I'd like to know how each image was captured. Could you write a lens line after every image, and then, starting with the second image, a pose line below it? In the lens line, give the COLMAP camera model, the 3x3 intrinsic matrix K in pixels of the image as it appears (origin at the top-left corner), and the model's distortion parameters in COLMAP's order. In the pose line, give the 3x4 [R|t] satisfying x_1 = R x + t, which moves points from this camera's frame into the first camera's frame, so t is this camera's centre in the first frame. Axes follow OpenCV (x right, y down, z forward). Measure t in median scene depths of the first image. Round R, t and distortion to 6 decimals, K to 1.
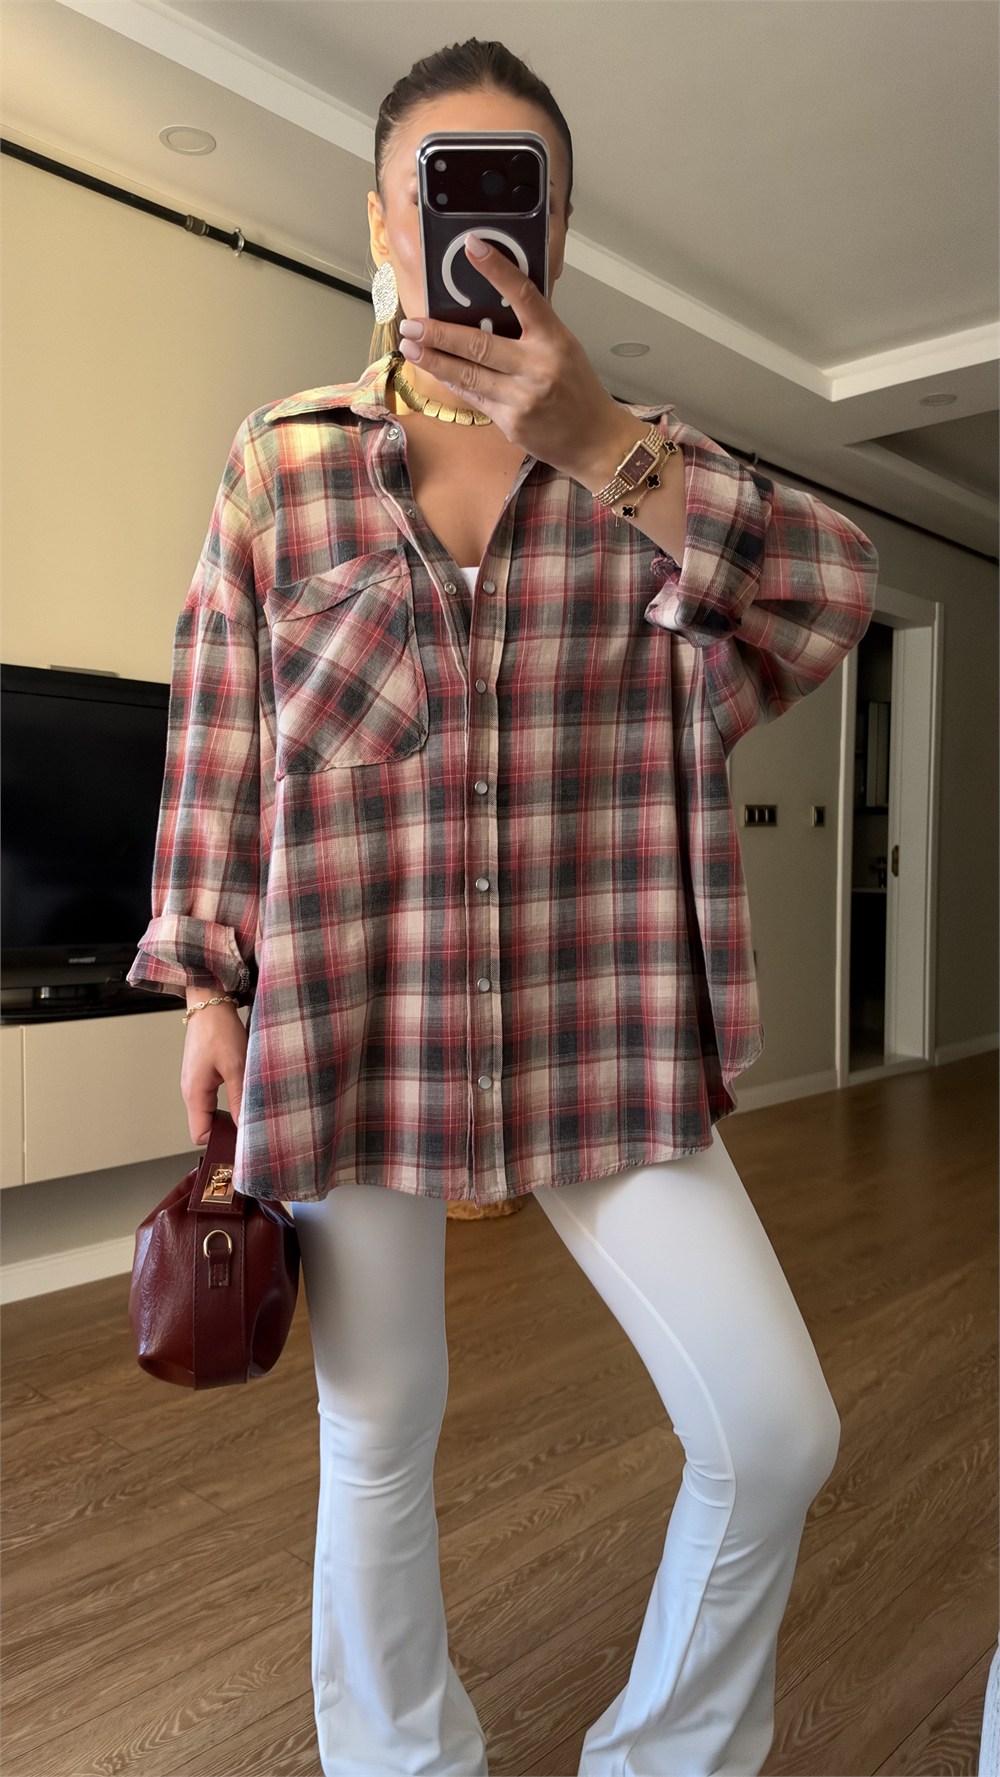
lens RADIAL K [[1203.0, 0, 500.0], [0, 1203.0, 888.5], [0, 0, 1]] dist [-0.002854, 0.000530]
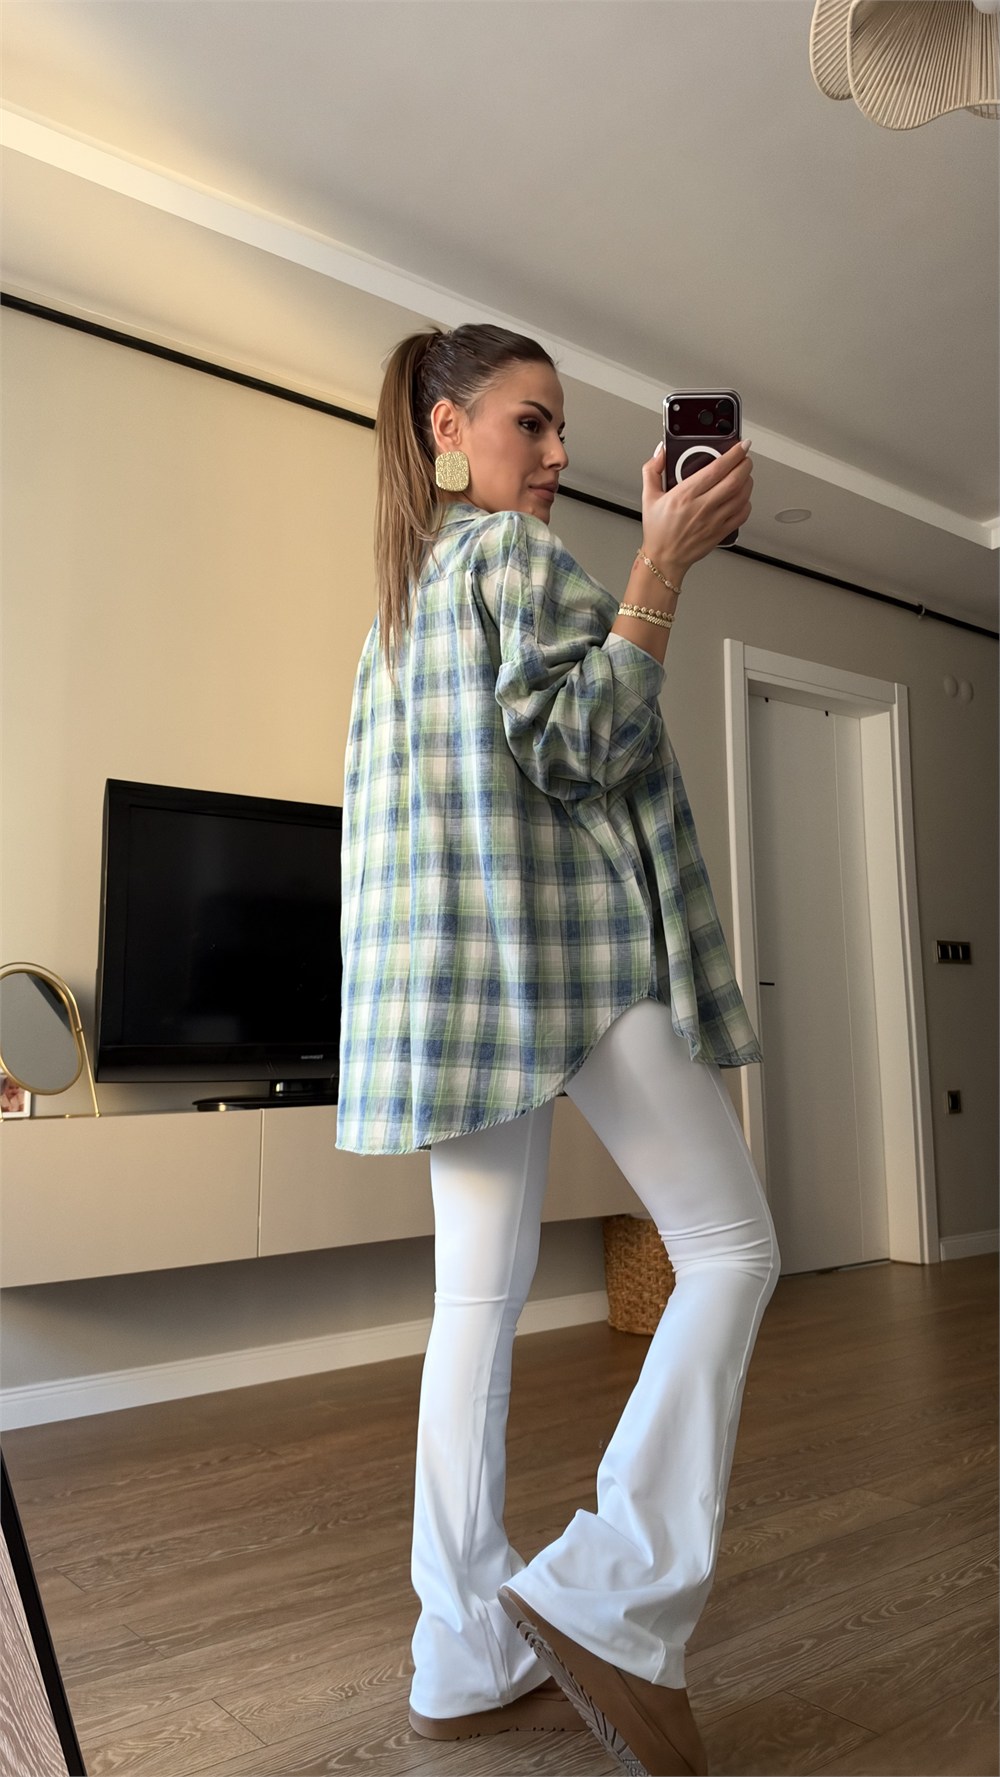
lens RADIAL K [[1203.0, 0, 500.0], [0, 1203.0, 888.5], [0, 0, 1]] dist [-0.002854, 0.000530]
pose [[0.986720, -0.029832, -0.159666, 0.011019], [0.003134, 0.986303, -0.164913, 0.124296], [0.162399, 0.162223, 0.973299, -0.115228]]
